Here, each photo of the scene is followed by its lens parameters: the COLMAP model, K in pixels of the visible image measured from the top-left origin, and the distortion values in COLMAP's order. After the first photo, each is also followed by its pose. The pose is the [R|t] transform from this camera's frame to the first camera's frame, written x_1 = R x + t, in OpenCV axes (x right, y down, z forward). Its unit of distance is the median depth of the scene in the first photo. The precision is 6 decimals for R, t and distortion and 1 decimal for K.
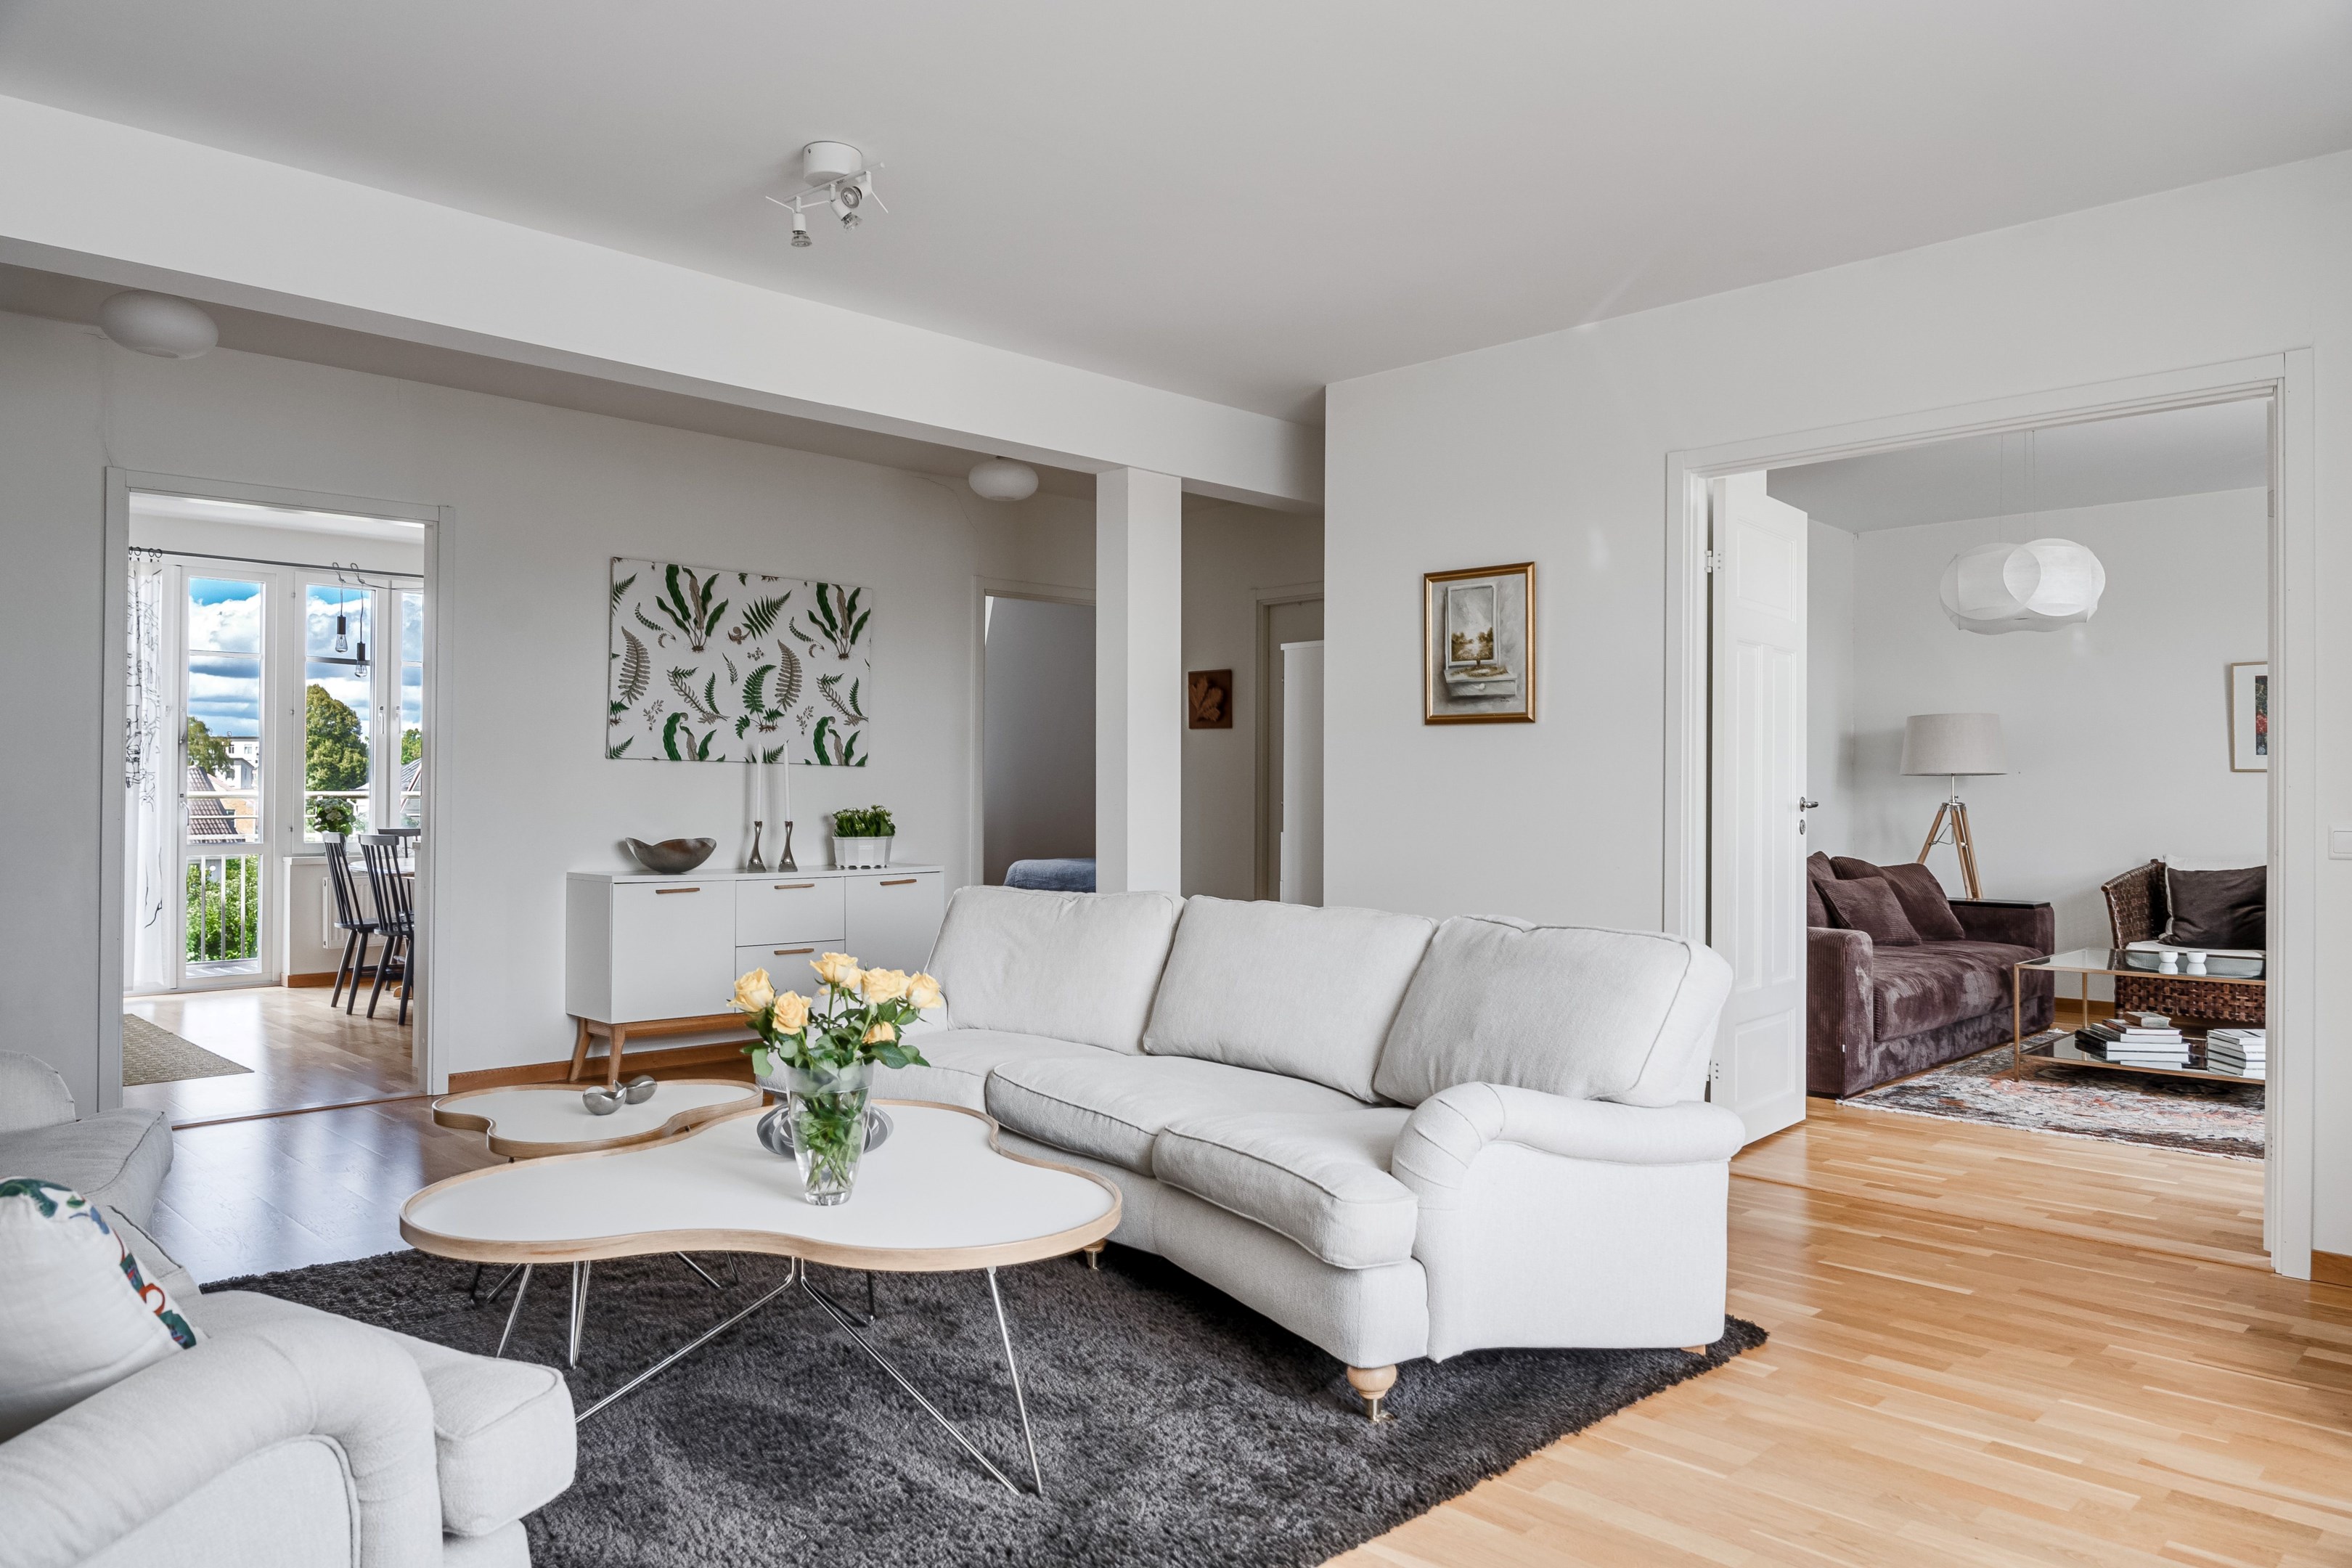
lens RADIAL K [[1559.6, 0, 1192.2], [0, 1559.6, 784.3], [0, 0, 1]] dist [-0.000912, -0.011573]
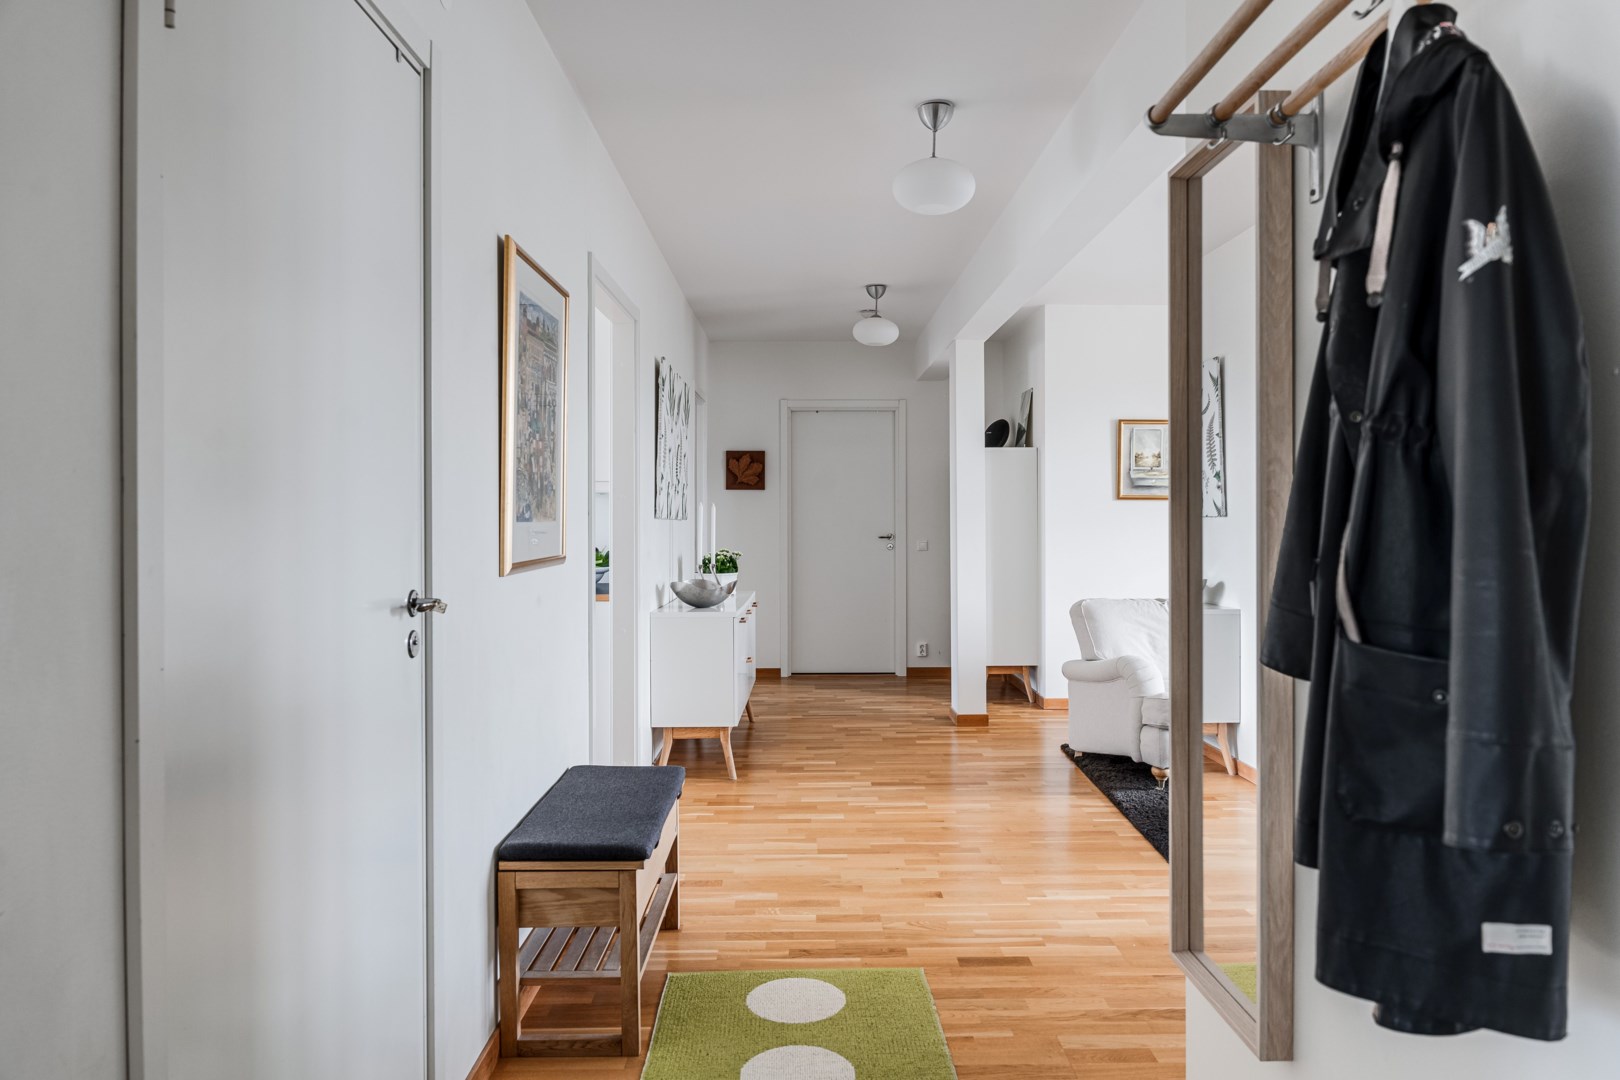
lens RADIAL K [[1074.2, 0, 822.9], [0, 1074.2, 532.2], [0, 0, 1]] dist [-0.000912, -0.011573]
pose [[0.695663, -0.016804, 0.718172, -0.863598], [0.000238, 0.999732, 0.023162, -0.024771], [-0.718368, -0.015942, 0.695480, 0.299125]]
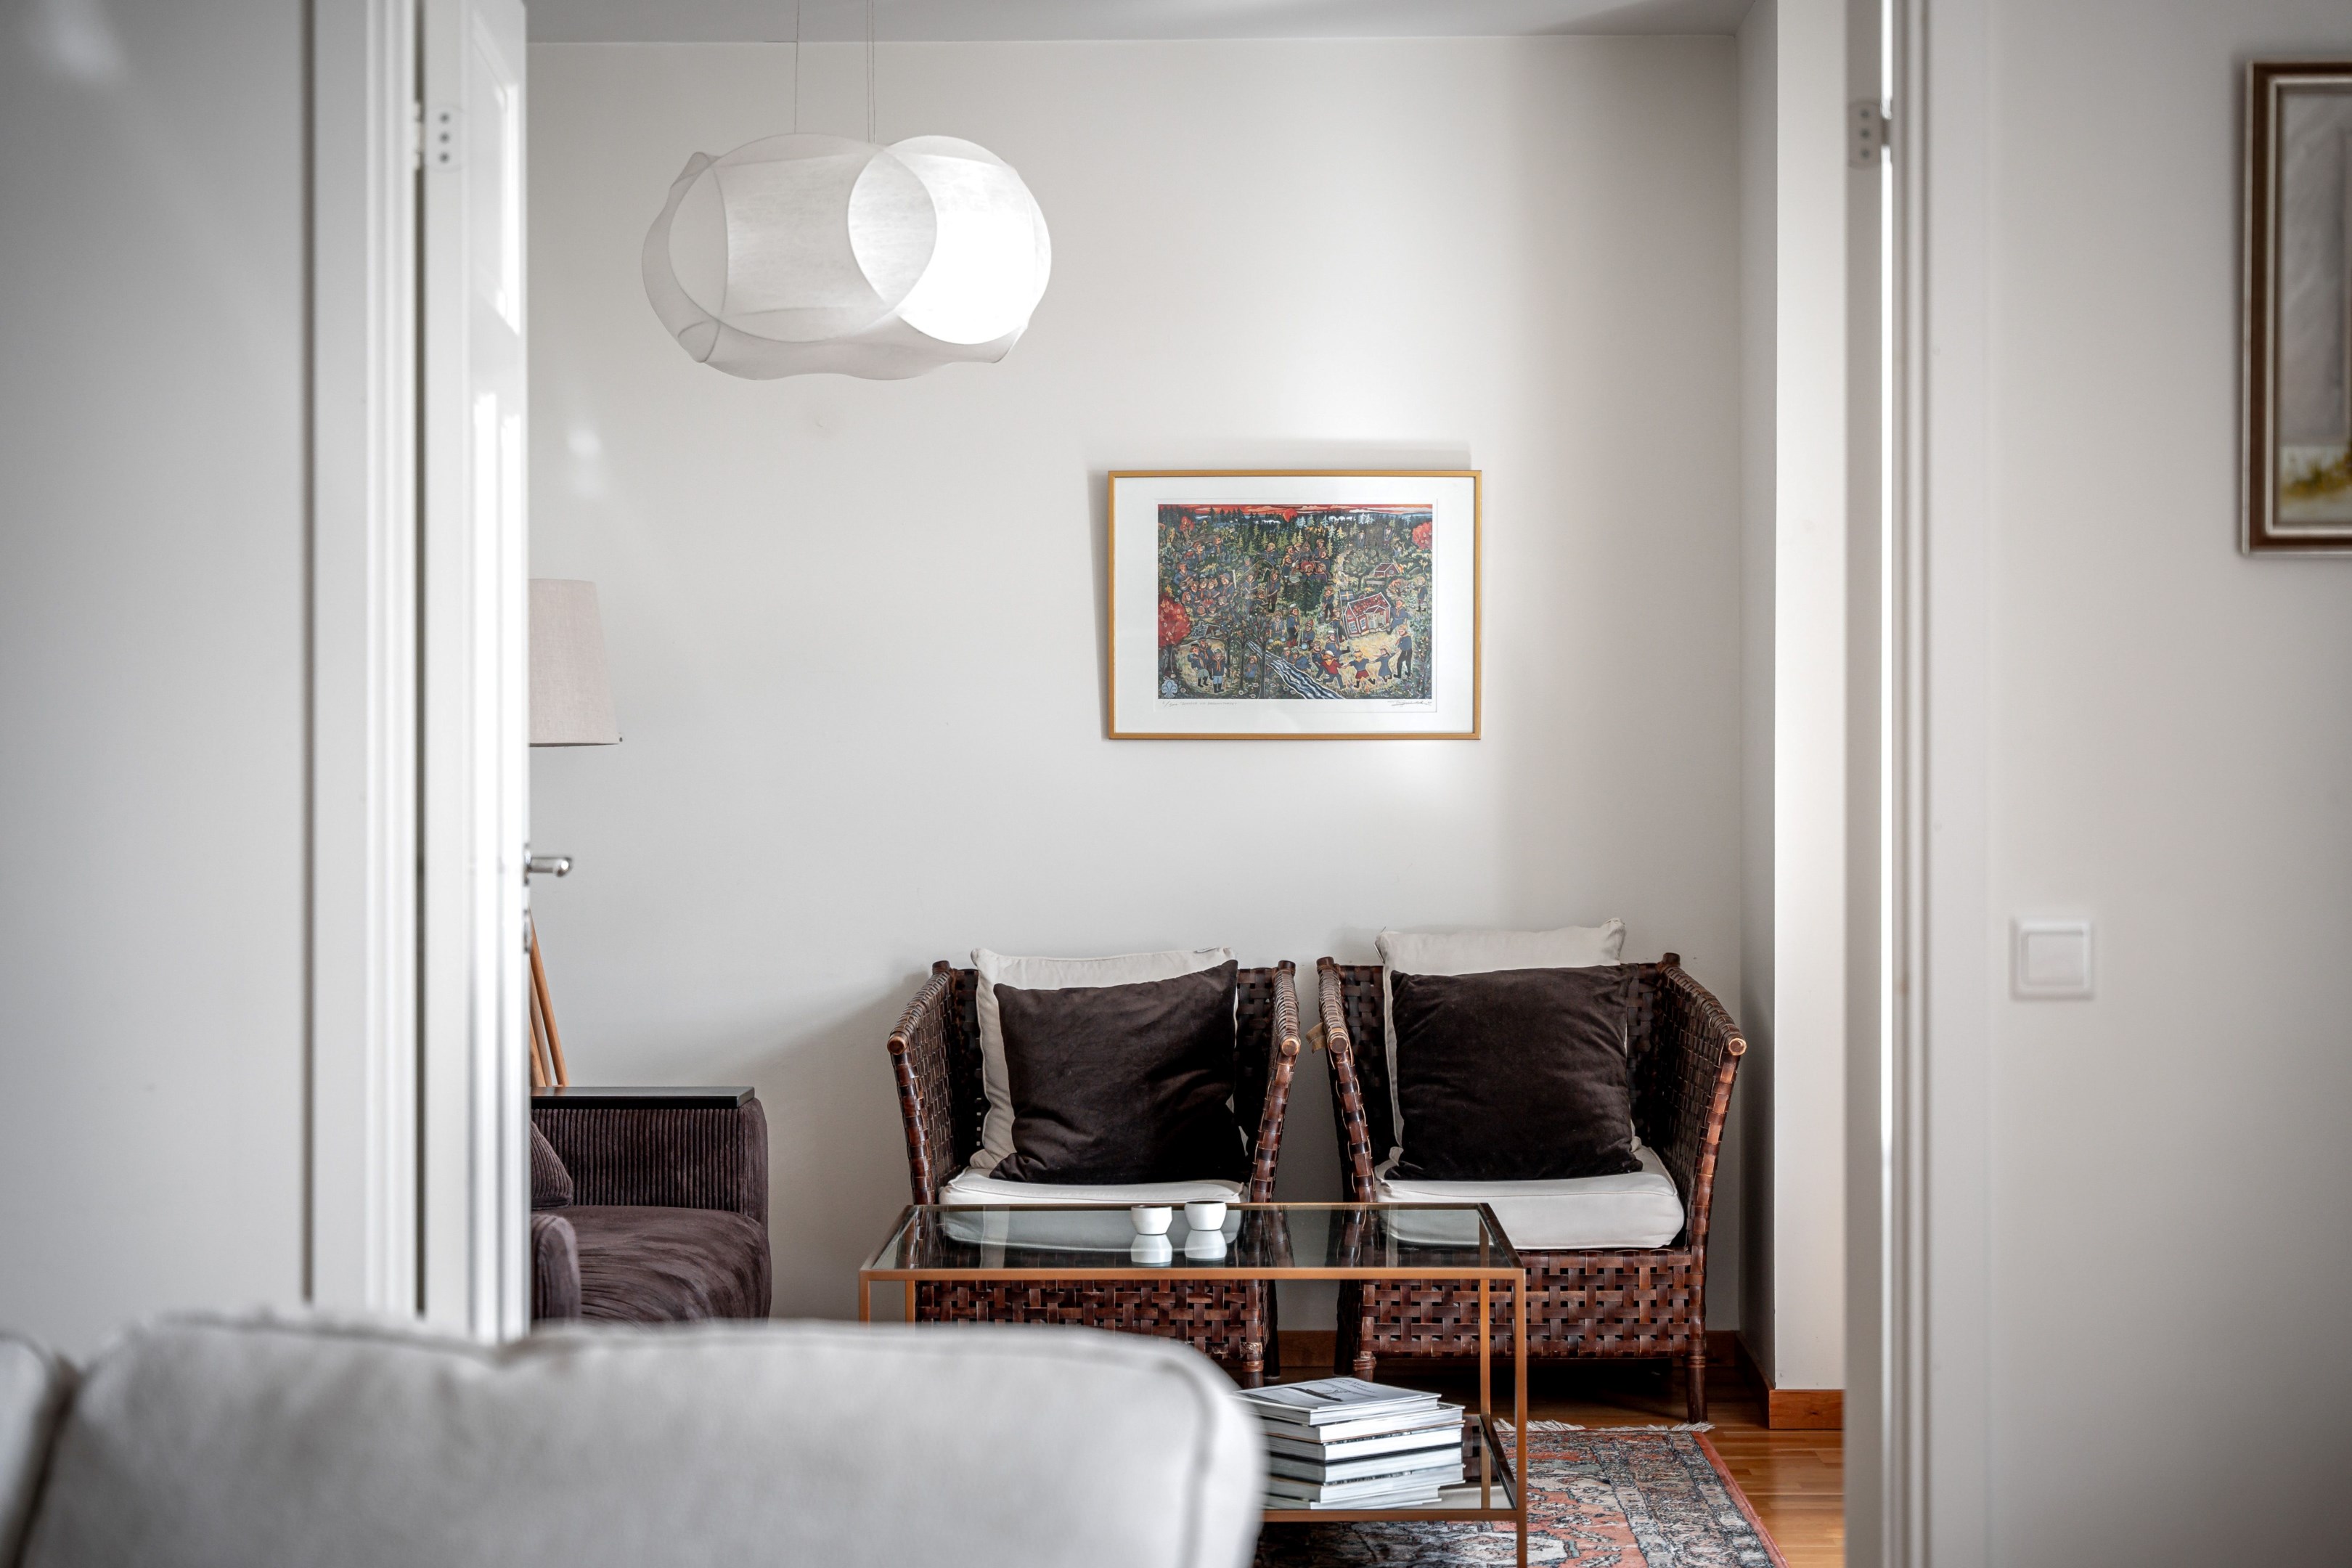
lens RADIAL K [[4580.0, 0, 1164.7], [0, 4580.0, 774.1], [0, 0, 1]] dist [0.105728, 0.000000]
pose [[0.729968, -0.007983, 0.683435, -0.160481], [0.000251, 0.999935, 0.011411, -0.015128], [-0.683481, -0.008158, 0.729922, 0.141772]]
